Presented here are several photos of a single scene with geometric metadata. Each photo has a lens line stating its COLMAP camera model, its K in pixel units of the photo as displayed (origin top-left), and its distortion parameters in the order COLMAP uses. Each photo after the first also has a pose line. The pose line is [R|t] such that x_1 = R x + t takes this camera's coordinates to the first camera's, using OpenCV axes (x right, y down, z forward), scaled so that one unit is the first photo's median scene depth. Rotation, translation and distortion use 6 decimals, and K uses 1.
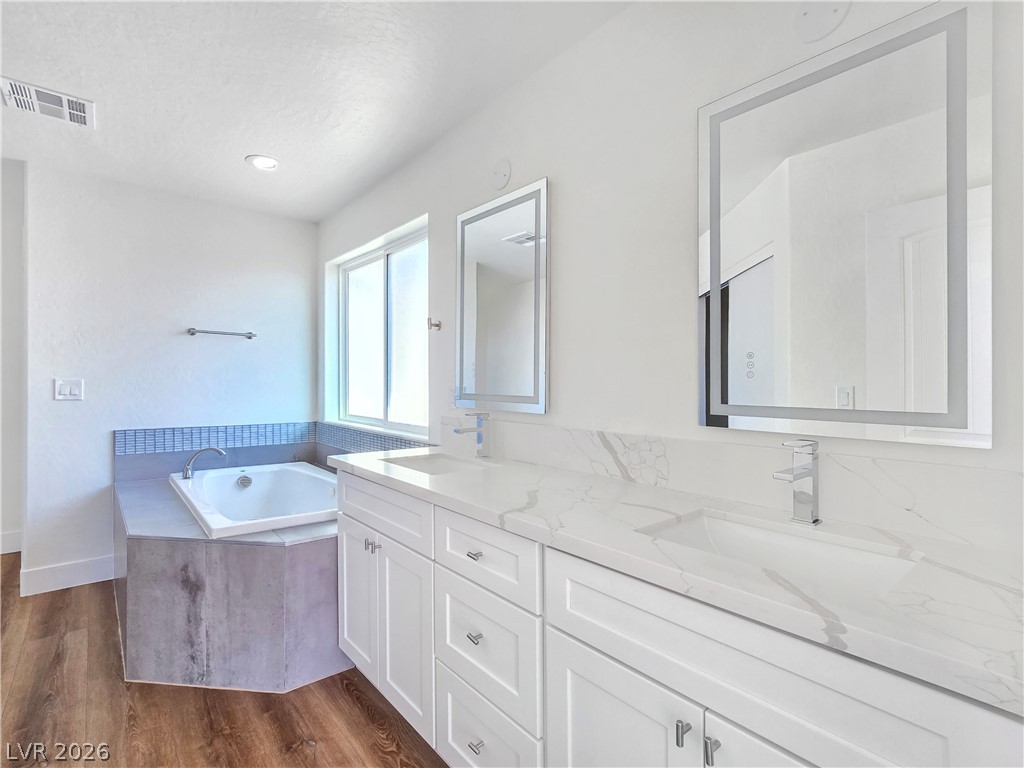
lens RADIAL K [[521.6, 0, 510.2], [0, 521.6, 386.9], [0, 0, 1]] dist [-0.001413, -0.001311]
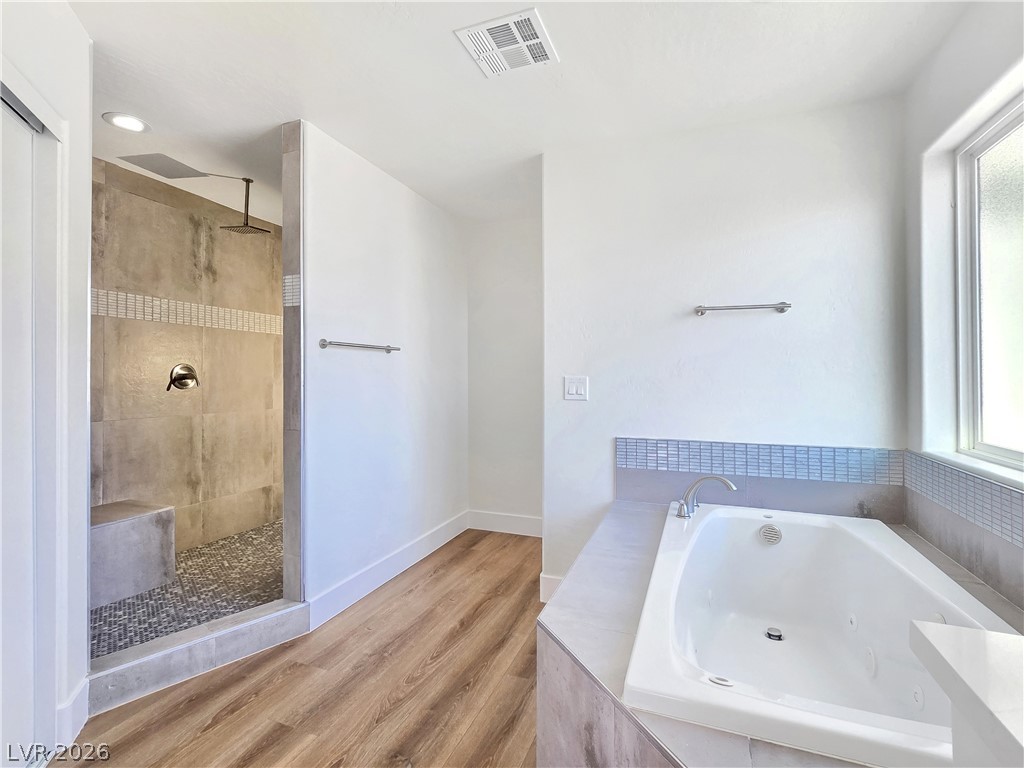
lens RADIAL K [[493.4, 0, 514.8], [0, 493.4, 379.0], [0, 0, 1]] dist [-0.003686, -0.000997]
pose [[0.494992, -0.005059, -0.868883, -0.137481], [-0.000796, 0.999980, -0.006276, -0.005416], [0.868897, 0.003798, 0.494978, 0.427321]]
